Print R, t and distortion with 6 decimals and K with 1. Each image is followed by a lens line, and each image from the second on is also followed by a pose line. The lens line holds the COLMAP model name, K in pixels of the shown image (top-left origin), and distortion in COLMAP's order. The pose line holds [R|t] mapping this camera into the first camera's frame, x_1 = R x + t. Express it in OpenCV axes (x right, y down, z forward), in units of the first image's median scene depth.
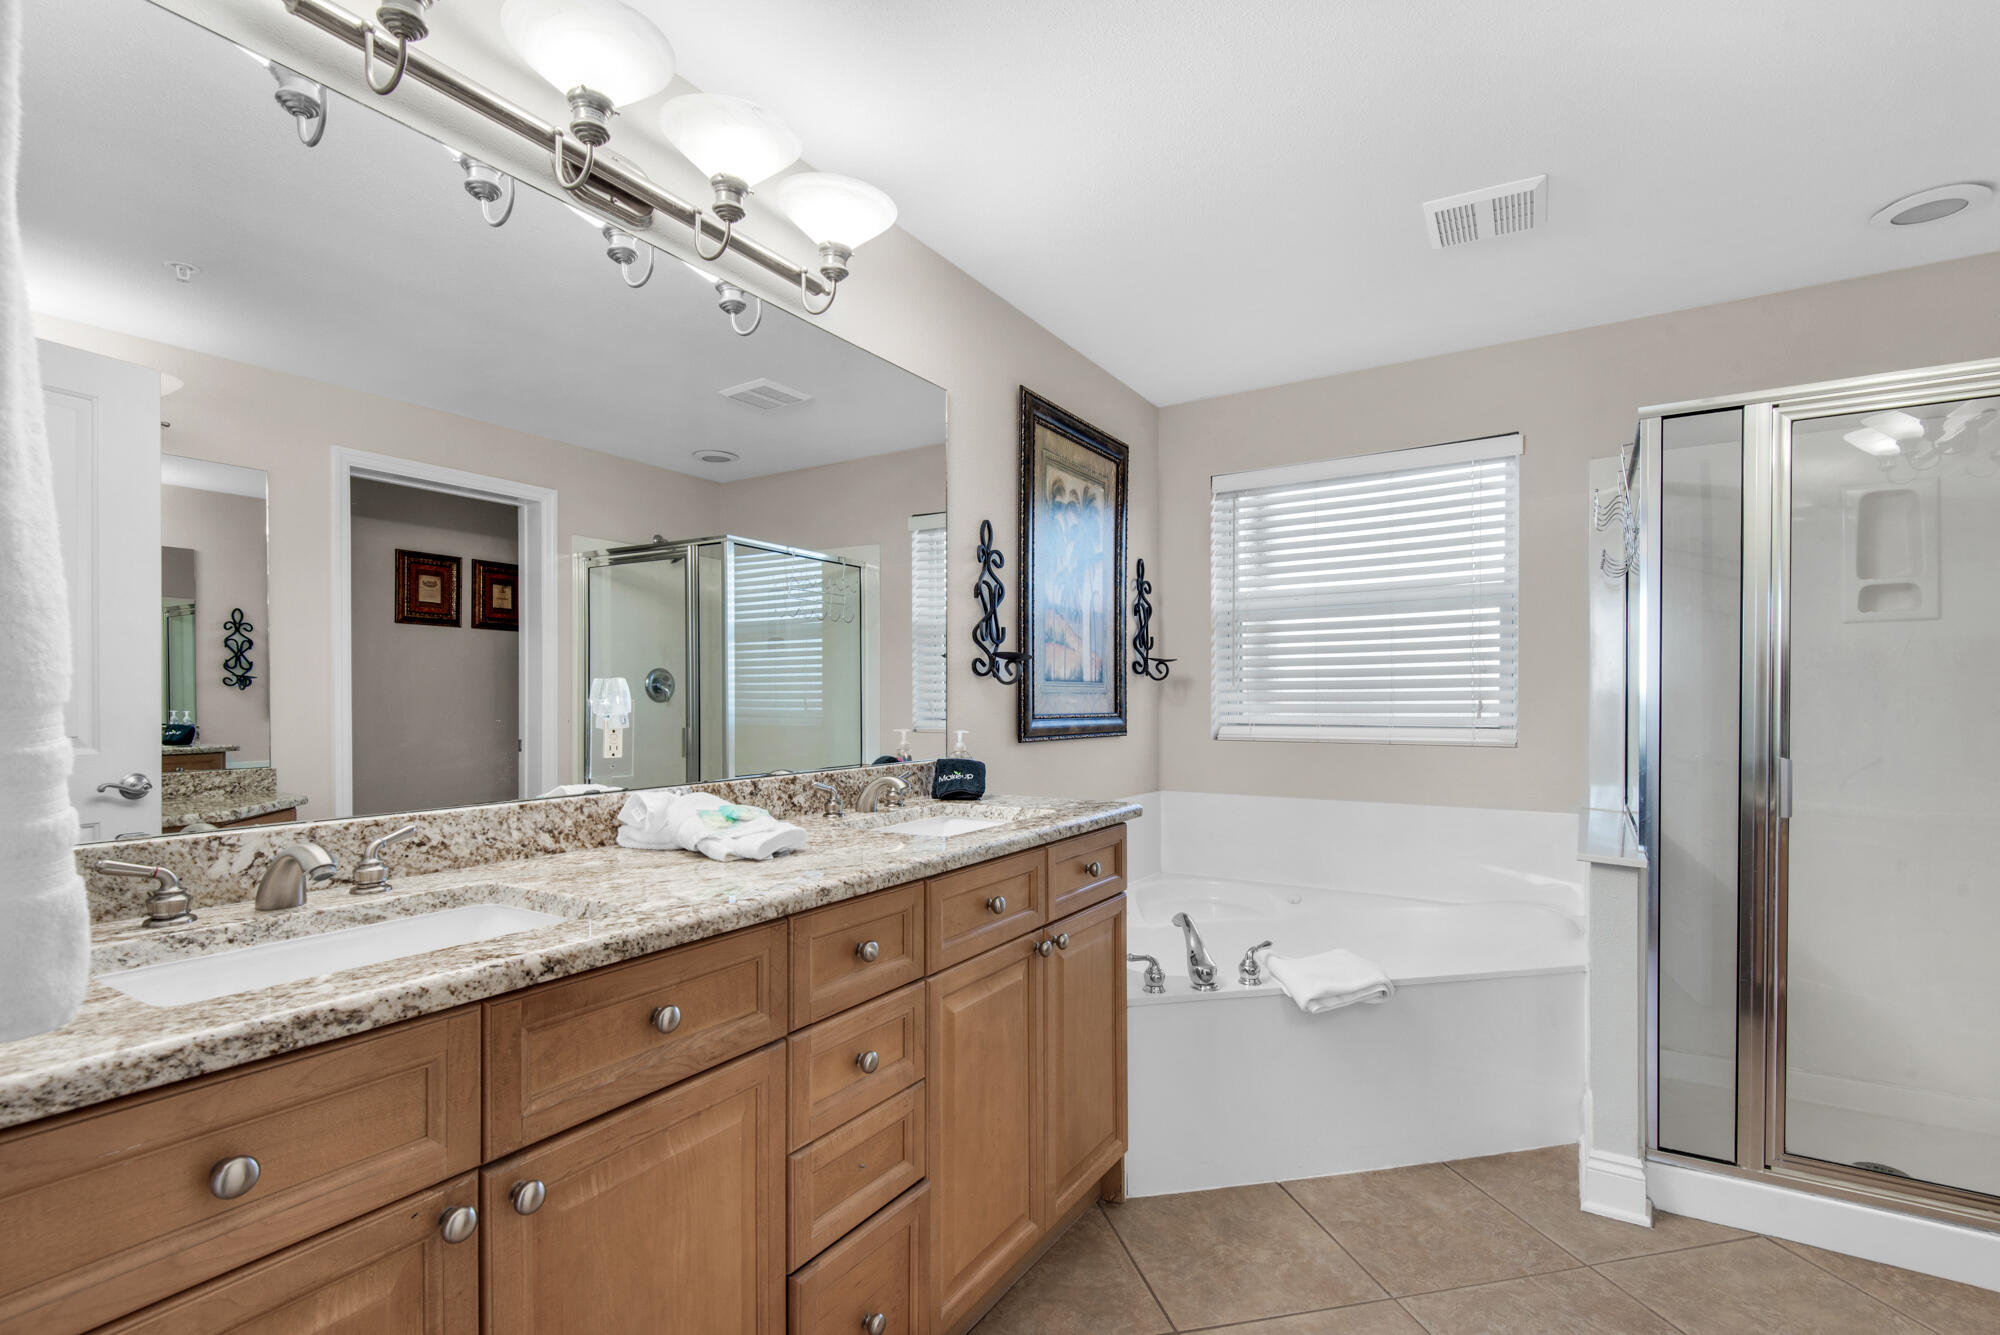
lens RADIAL K [[918.6, 0, 997.1], [0, 918.6, 685.6], [0, 0, 1]] dist [-0.004048, -0.001055]
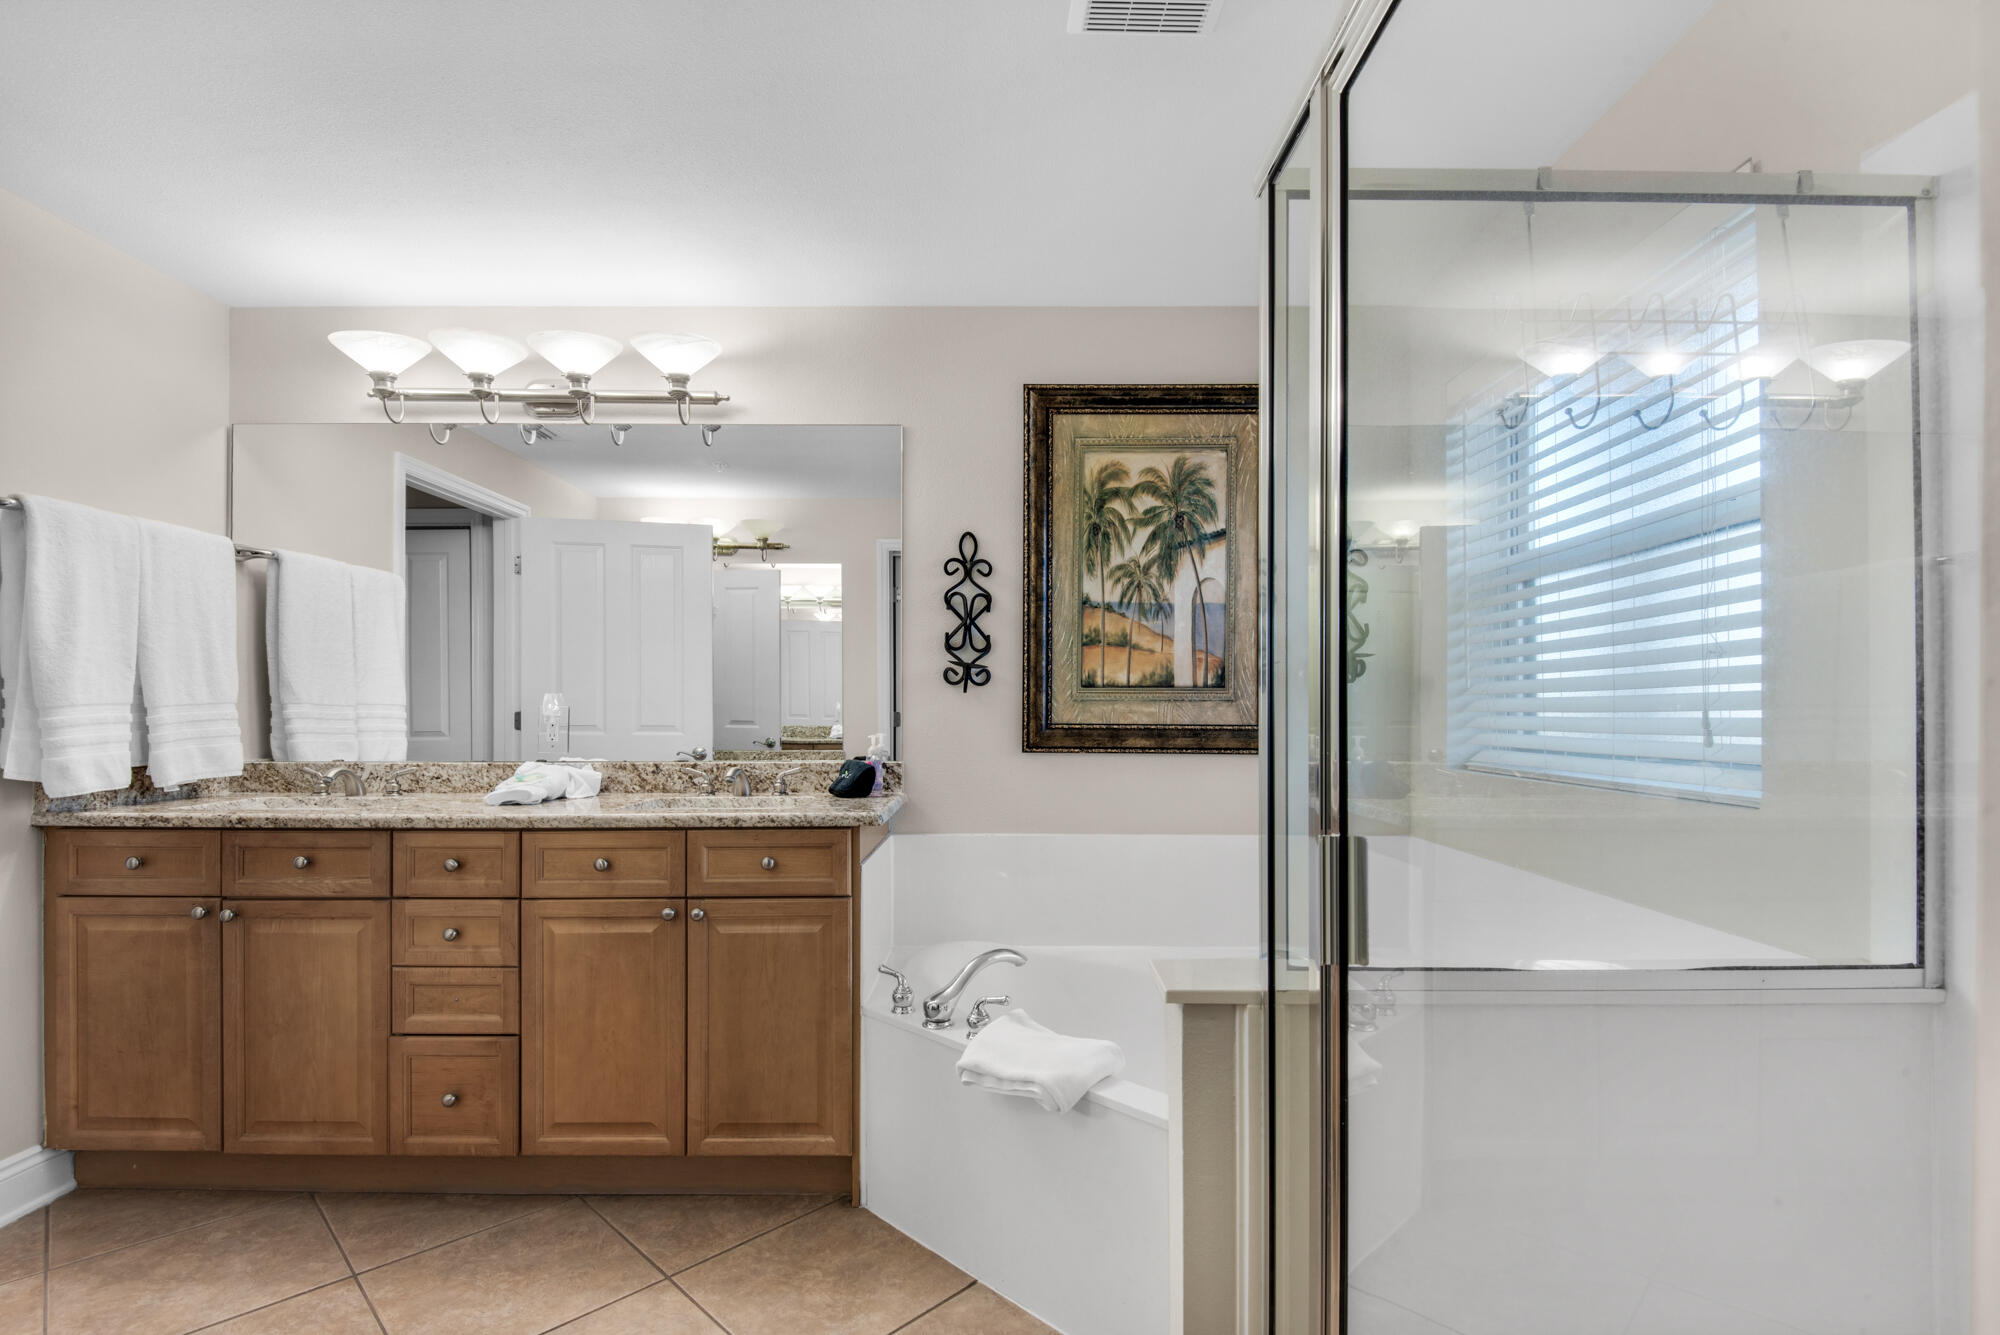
lens RADIAL K [[944.5, 0, 1001.9], [0, 944.5, 686.8], [0, 0, 1]] dist [0.027328, -0.034843]
pose [[0.538334, -0.014734, -0.842603, 1.192144], [0.011535, 0.999882, -0.010115, 0.004658], [0.842653, -0.004275, 0.538440, 0.617320]]
